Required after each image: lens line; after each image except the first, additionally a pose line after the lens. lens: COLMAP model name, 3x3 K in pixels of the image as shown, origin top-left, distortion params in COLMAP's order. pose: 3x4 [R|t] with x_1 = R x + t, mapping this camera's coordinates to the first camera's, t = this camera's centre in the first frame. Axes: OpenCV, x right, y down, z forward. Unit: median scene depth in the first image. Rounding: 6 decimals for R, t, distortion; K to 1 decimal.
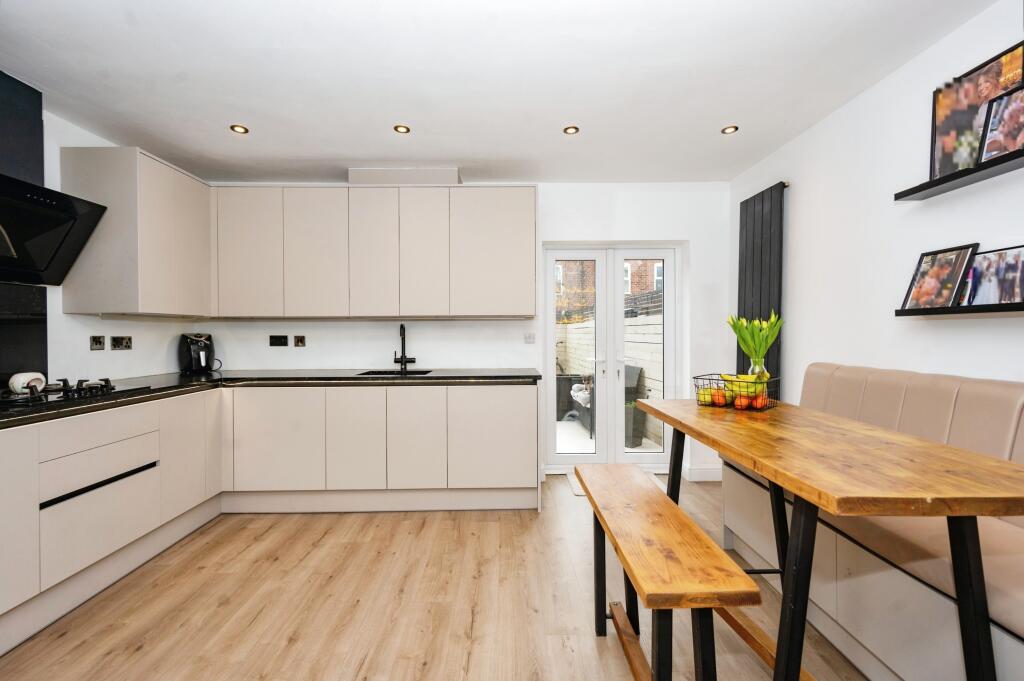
lens RADIAL K [[424.4, 0, 513.5], [0, 424.4, 332.6], [0, 0, 1]] dist [0.001034, -0.000549]
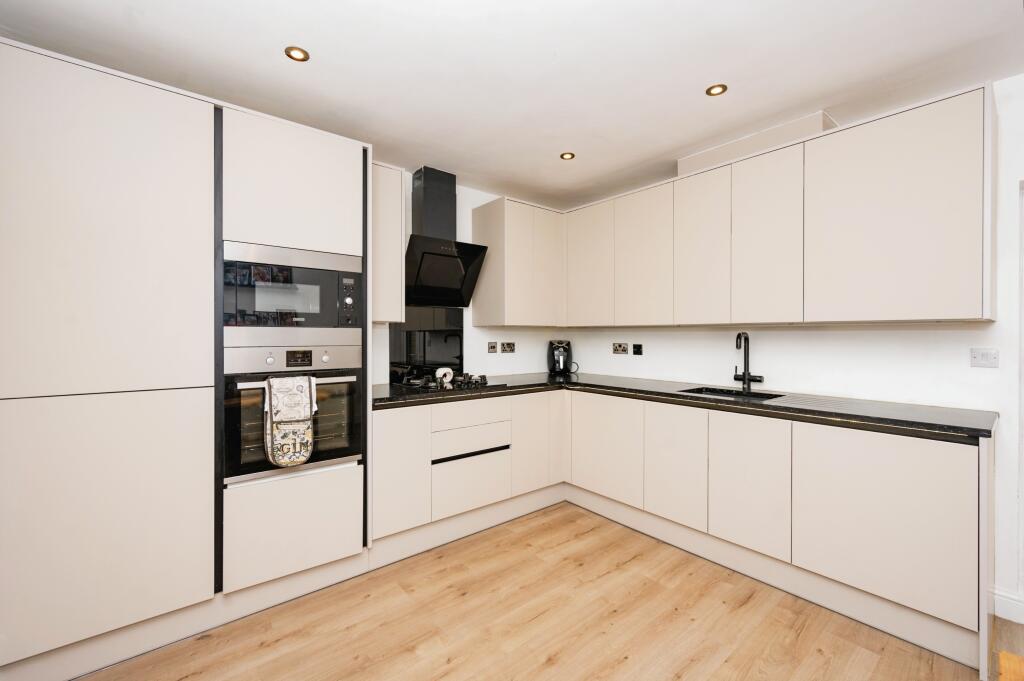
lens RADIAL K [[424.4, 0, 514.2], [0, 424.4, 335.1], [0, 0, 1]] dist [0.001034, -0.000549]
pose [[0.621953, 0.008161, -0.783012, 0.125684], [-0.006383, 0.999965, 0.005352, -0.023072], [0.783028, 0.001669, 0.621984, 0.211666]]
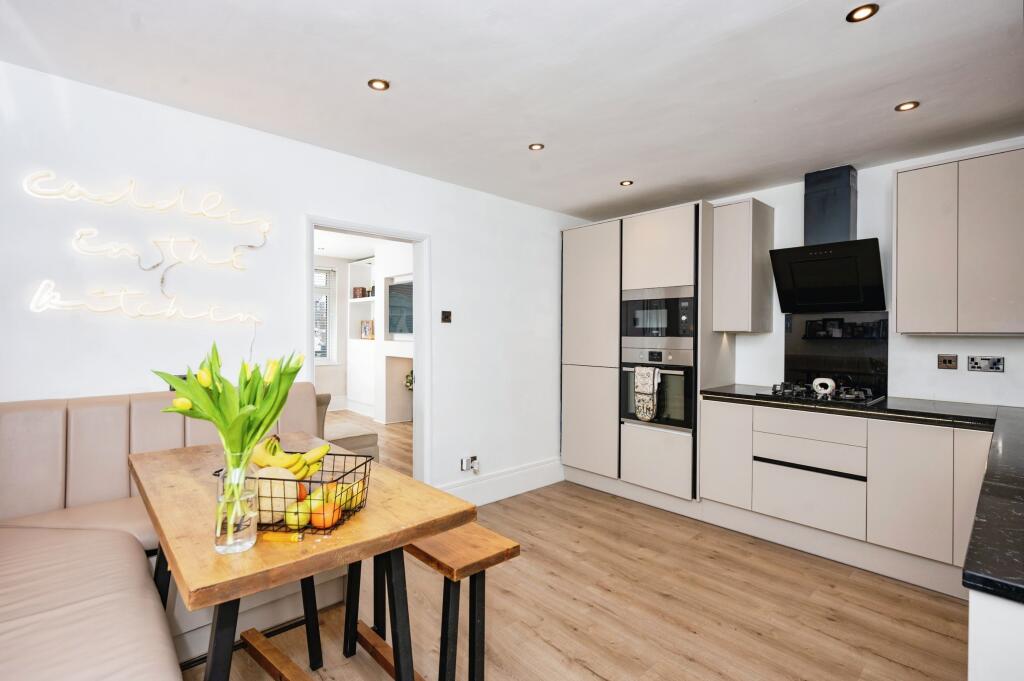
lens RADIAL K [[482.4, 0, 519.0], [0, 482.4, 334.4], [0, 0, 1]] dist [-0.000747, 0.000027]
pose [[-0.743463, 0.003488, -0.668768, 0.511203], [-0.001451, 0.999976, 0.006830, -0.046826], [0.668775, 0.006048, -0.743440, 1.171862]]
